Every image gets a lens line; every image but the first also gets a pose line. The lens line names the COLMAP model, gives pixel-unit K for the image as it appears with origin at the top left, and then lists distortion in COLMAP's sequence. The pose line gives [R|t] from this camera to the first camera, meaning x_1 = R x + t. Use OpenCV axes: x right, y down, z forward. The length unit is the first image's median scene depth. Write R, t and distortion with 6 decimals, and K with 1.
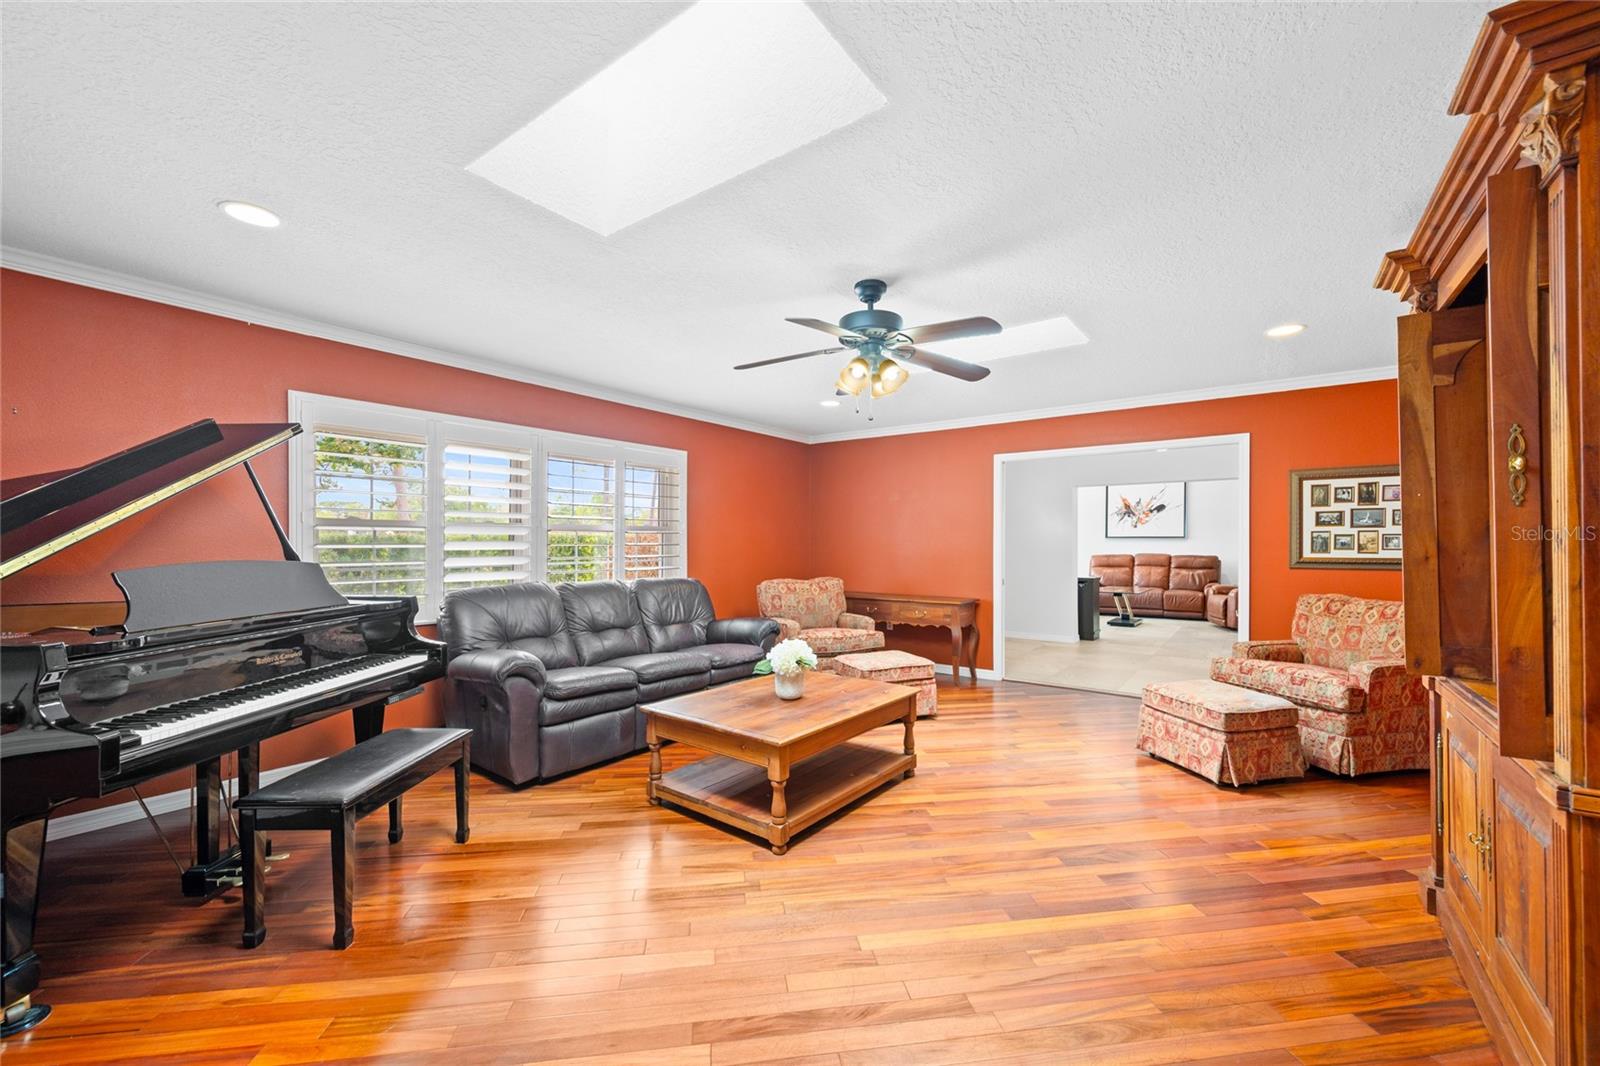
lens RADIAL K [[632.7, 0, 793.4], [0, 632.7, 535.9], [0, 0, 1]] dist [-0.003791, 0.000106]
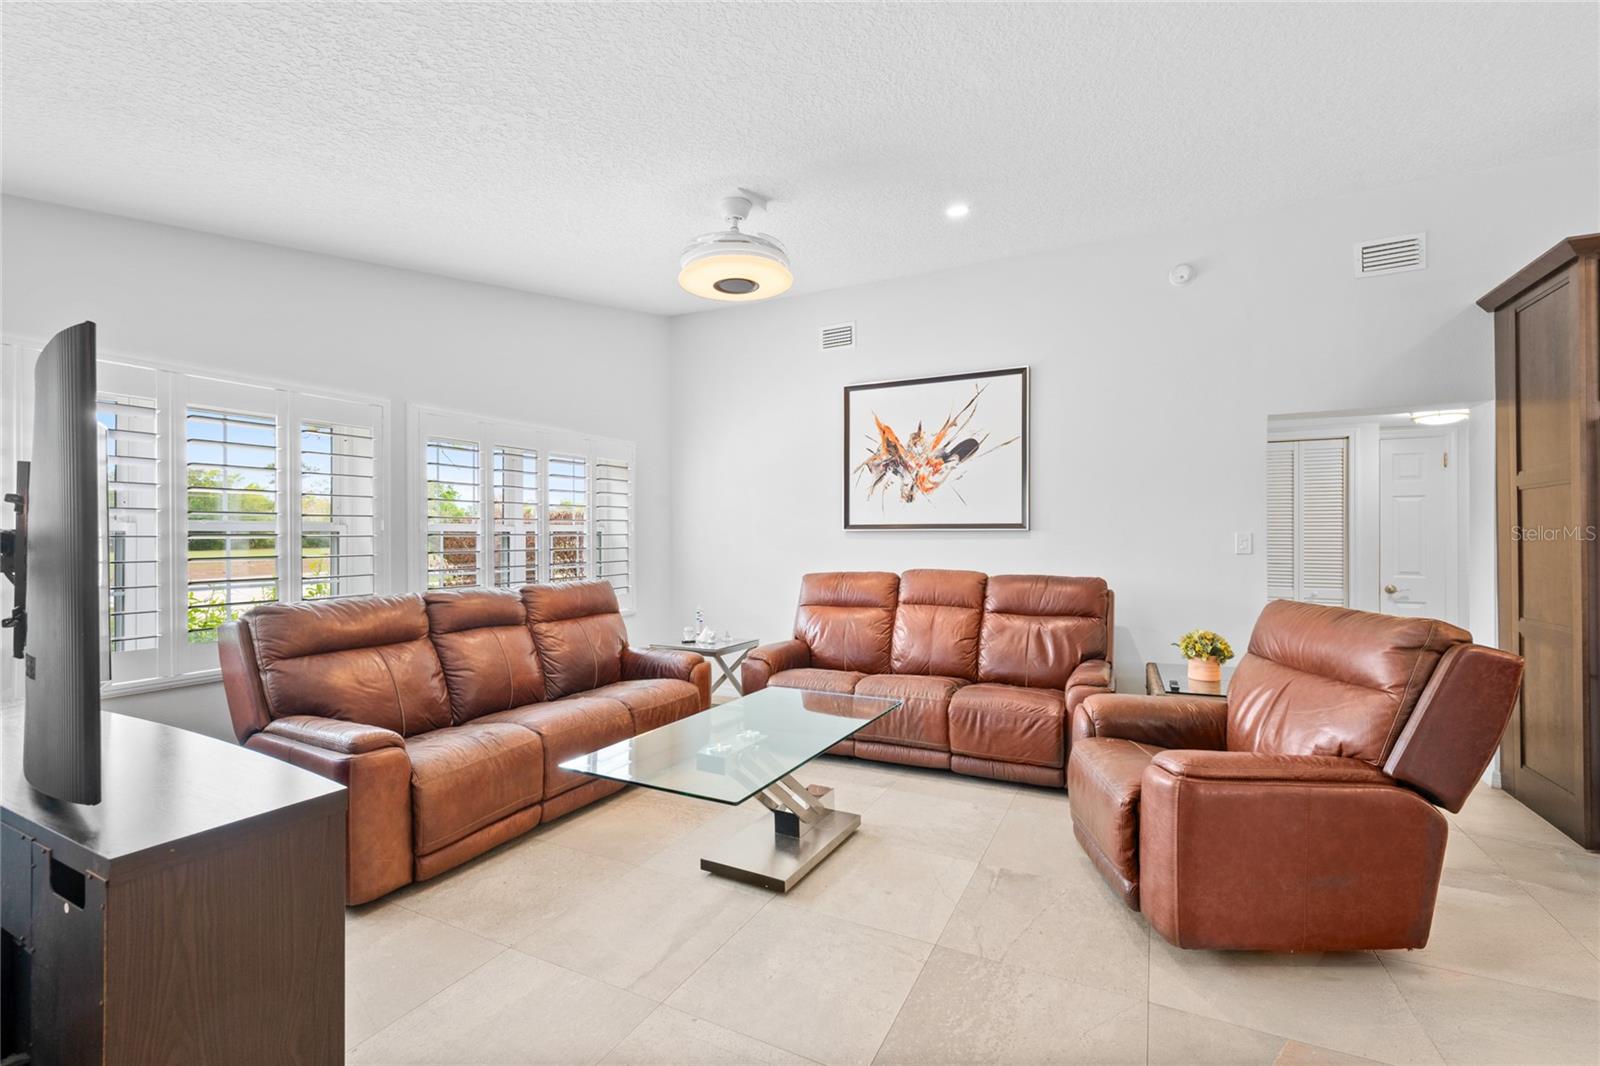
lens RADIAL K [[688.6, 0, 802.5], [0, 688.6, 531.2], [0, 0, 1]] dist [-0.004427, 0.000473]
pose [[0.985371, 0.003266, 0.170389, 0.416593], [-0.002217, 0.999977, -0.006348, 0.007855], [-0.170406, 0.005877, 0.985356, 0.616269]]
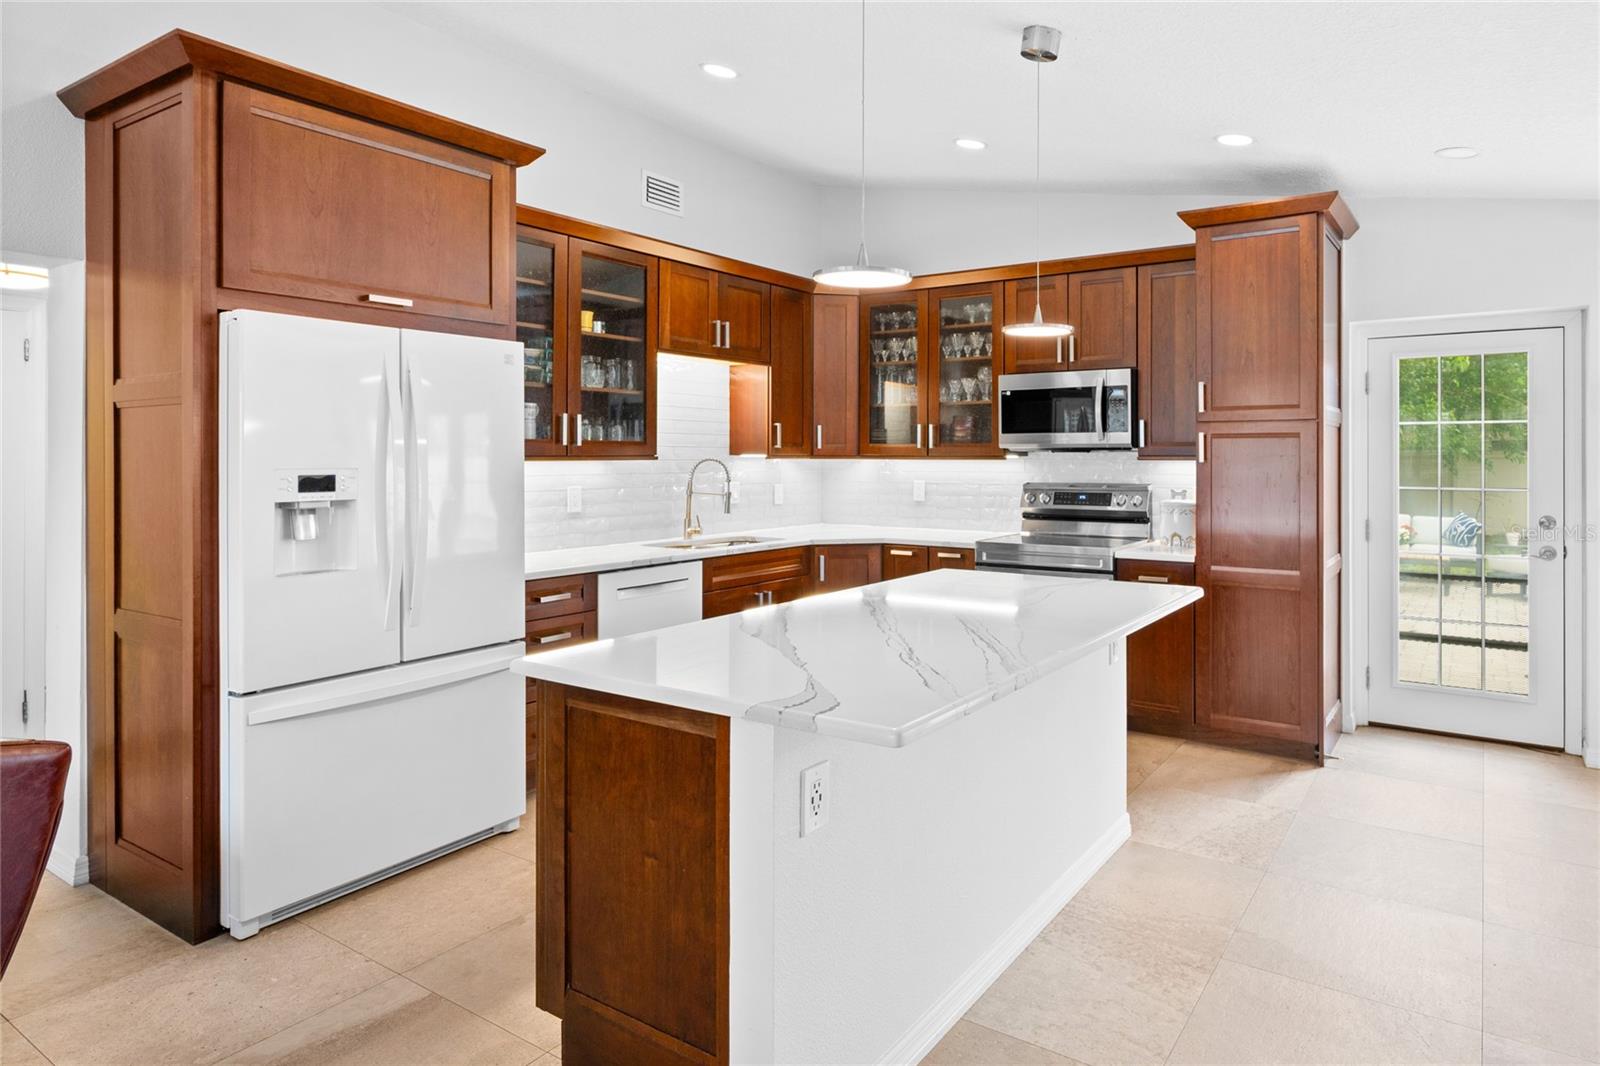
lens RADIAL K [[925.6, 0, 881.4], [0, 925.6, 461.4], [0, 0, 1]] dist [0.002861, 0.001712]
pose [[-0.063024, 0.000275, 0.998012, 0.503264], [-0.003272, 0.999995, -0.000482, 0.001484], [-0.998007, -0.003296, -0.063023, 0.660899]]
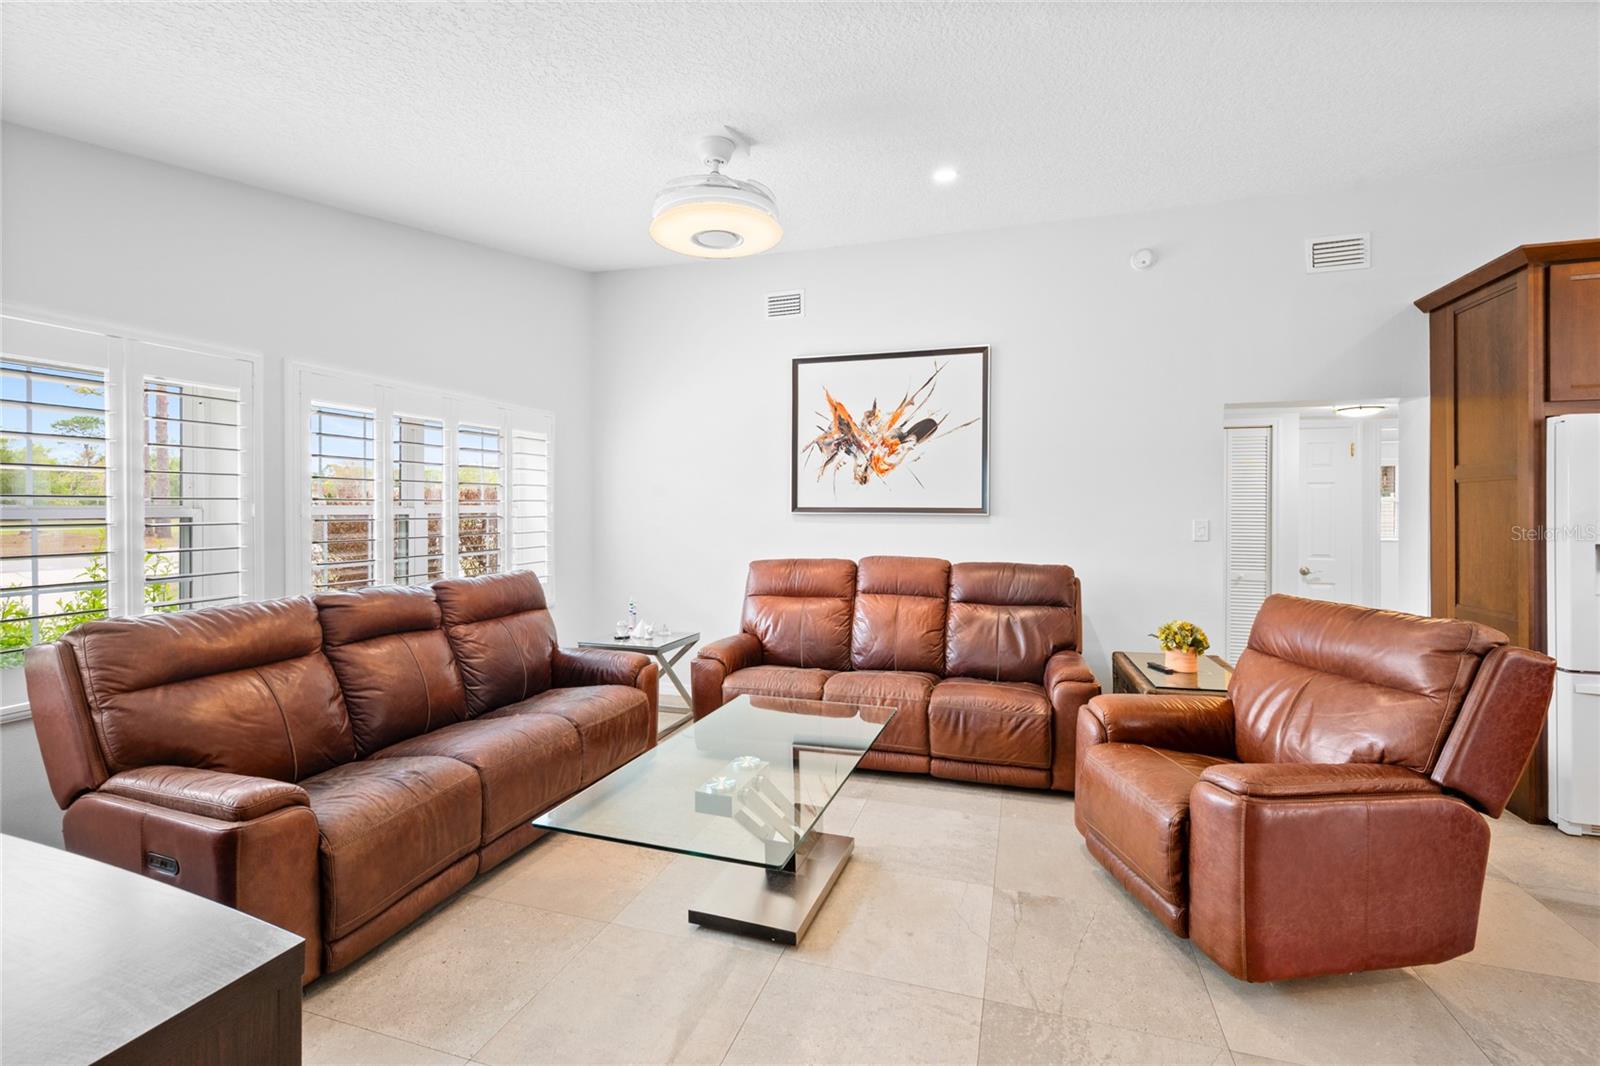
lens RADIAL K [[688.6, 0, 790.8], [0, 688.6, 506.8], [0, 0, 1]] dist [-0.004427, 0.000473]
pose [[0.945611, 0.005931, 0.325246, 0.383503], [-0.006638, 0.999977, 0.001066, 0.000133], [-0.325232, -0.003167, 0.945629, 0.657749]]
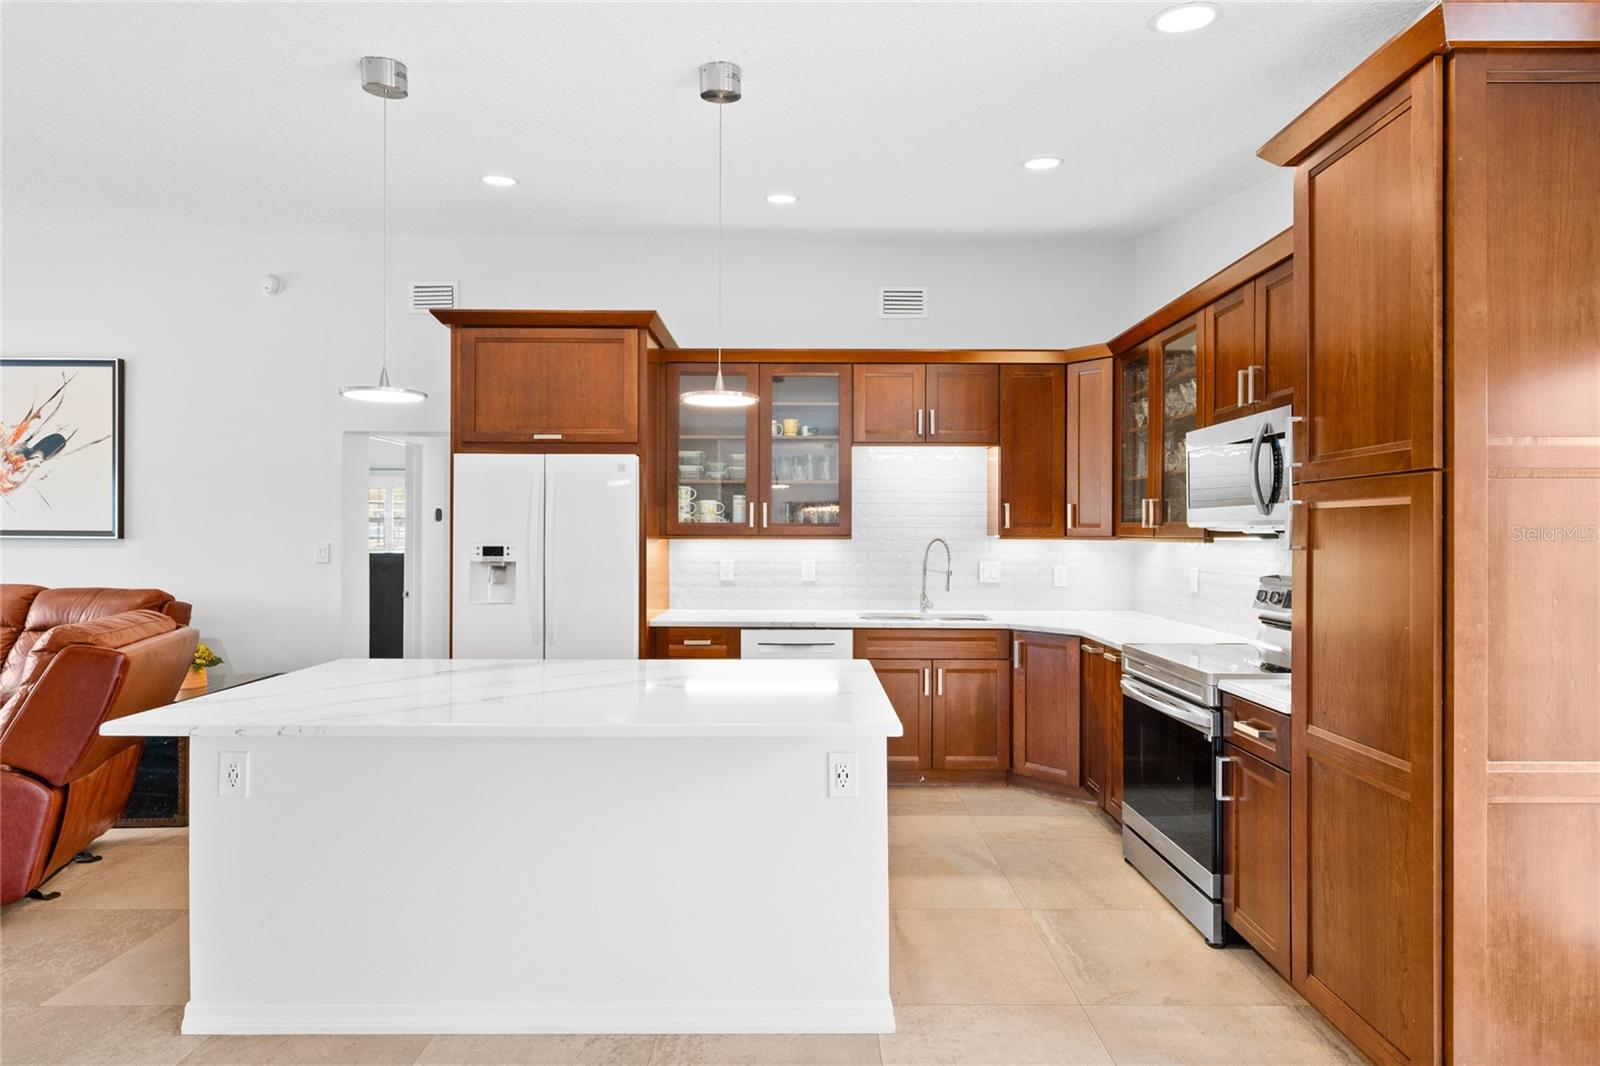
lens RADIAL K [[793.0, 0, 804.2], [0, 793.0, 547.2], [0, 0, 1]] dist [-0.000658, -0.000881]
pose [[0.803352, -0.000586, 0.595504, 0.653635], [-0.010912, 0.999817, 0.015704, -0.001173], [-0.595404, -0.019114, 0.803199, 0.429303]]
